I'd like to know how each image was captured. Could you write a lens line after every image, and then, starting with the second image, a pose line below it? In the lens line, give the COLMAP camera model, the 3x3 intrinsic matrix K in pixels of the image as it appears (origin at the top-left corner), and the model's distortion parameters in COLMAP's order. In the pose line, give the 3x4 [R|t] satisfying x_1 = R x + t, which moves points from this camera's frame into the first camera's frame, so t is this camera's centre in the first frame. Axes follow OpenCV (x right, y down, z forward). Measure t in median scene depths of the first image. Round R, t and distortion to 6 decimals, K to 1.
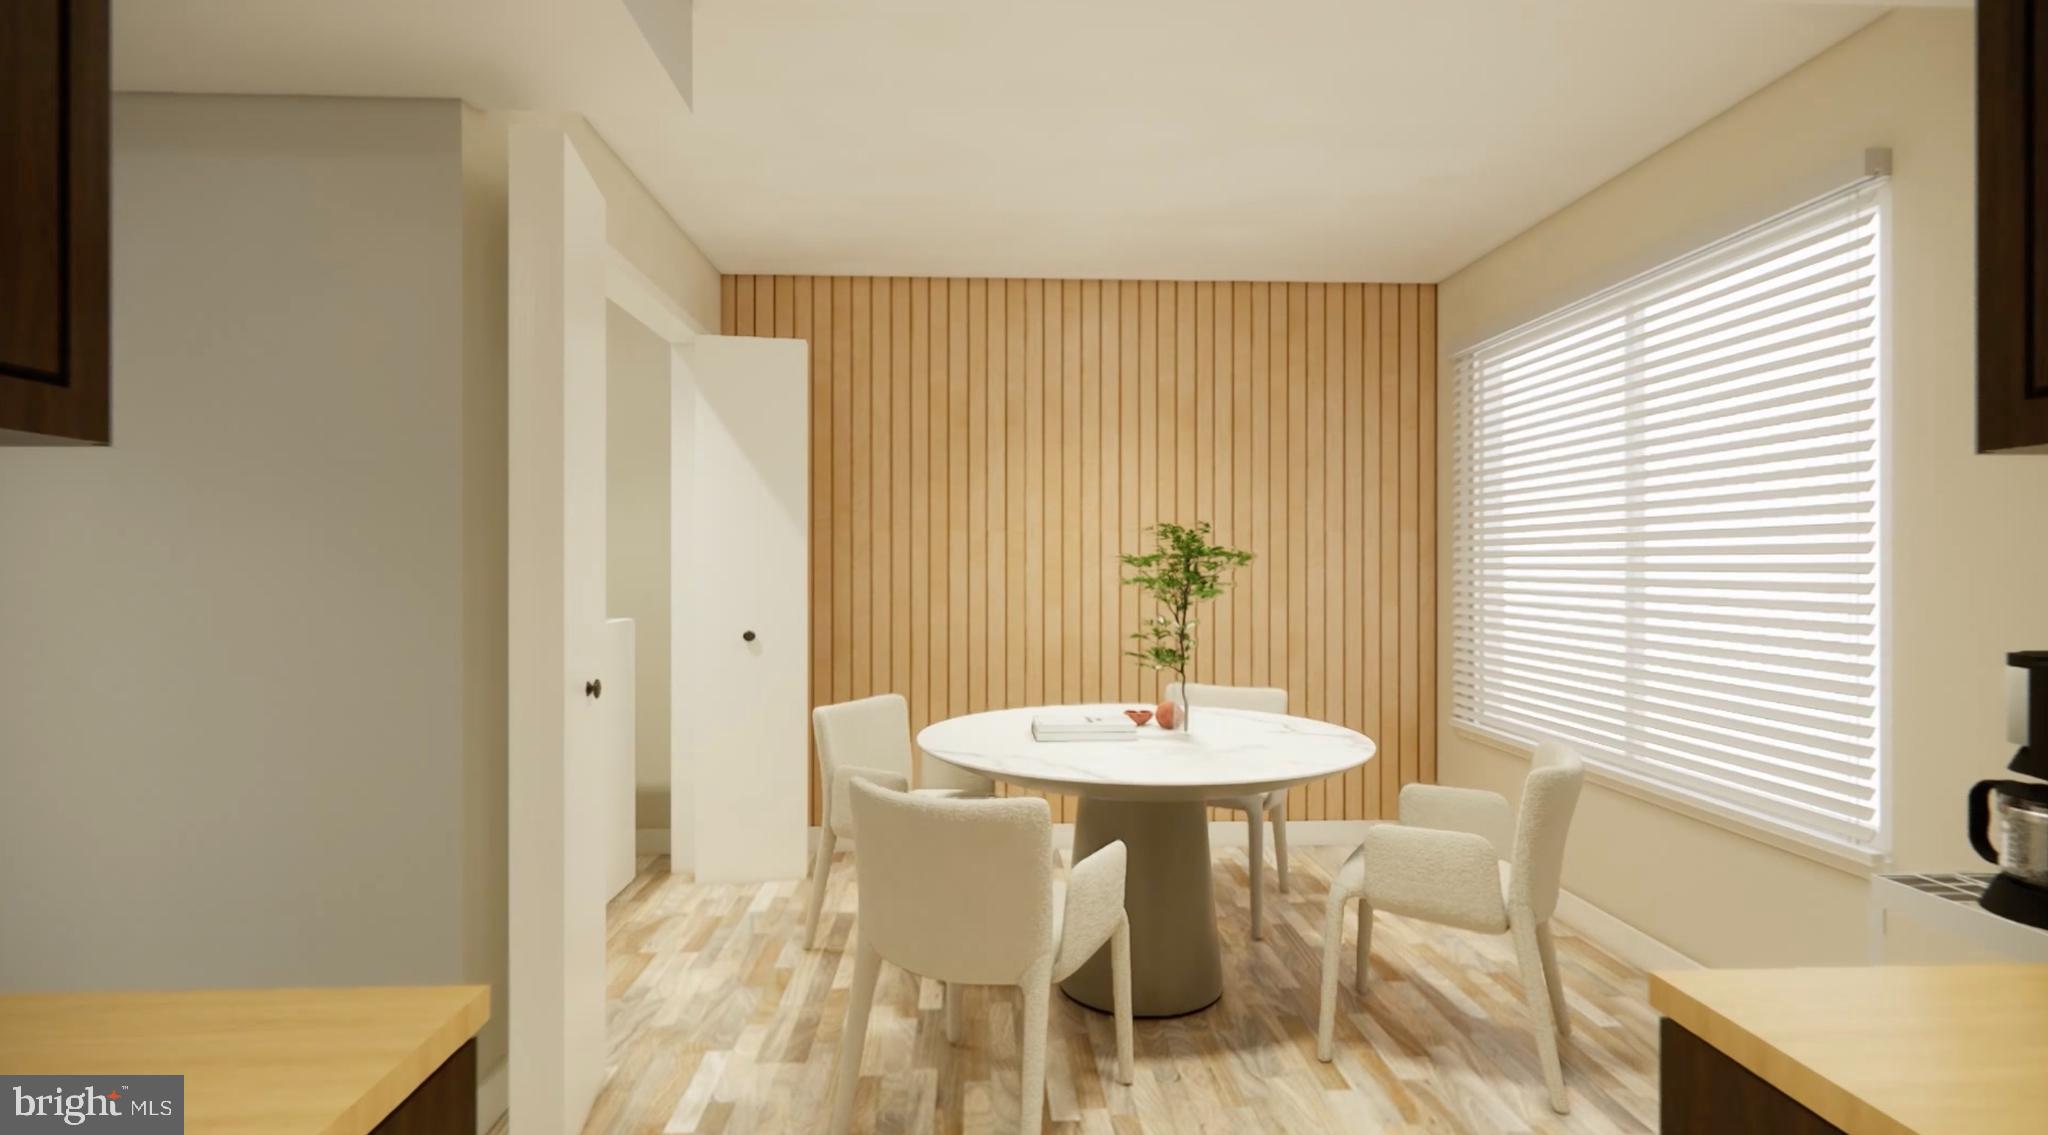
lens RADIAL K [[1028.9, 0, 1023.6], [0, 1028.9, 567.7], [0, 0, 1]] dist [0.002233, 0.000090]
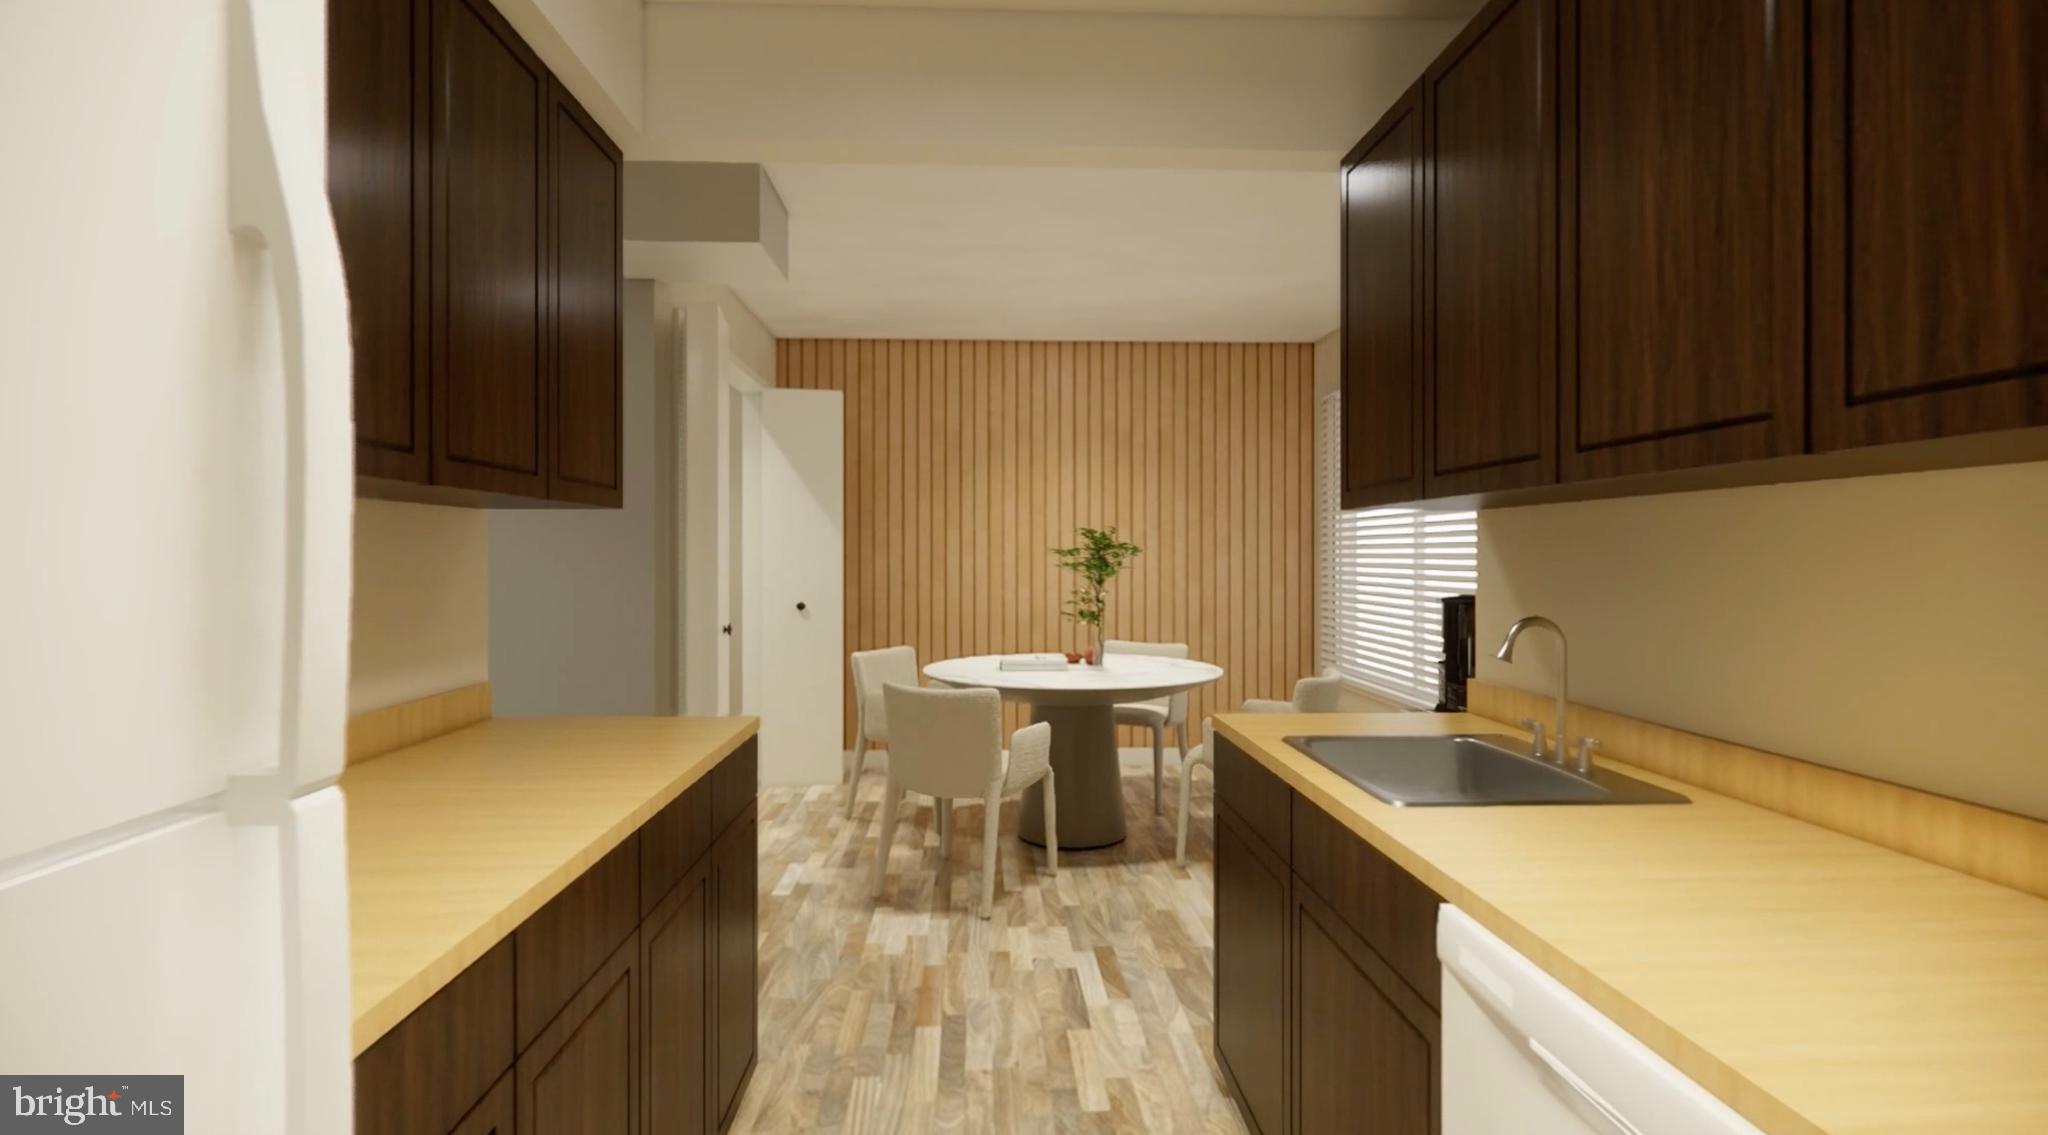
lens RADIAL K [[1028.9, 0, 1023.3], [0, 1028.9, 560.4], [0, 0, 1]] dist [0.002233, 0.000090]
pose [[0.999989, -0.000418, -0.004743, 0.044844], [0.000429, 0.999997, 0.002354, 0.001855], [0.004742, -0.002356, 0.999986, -0.445585]]
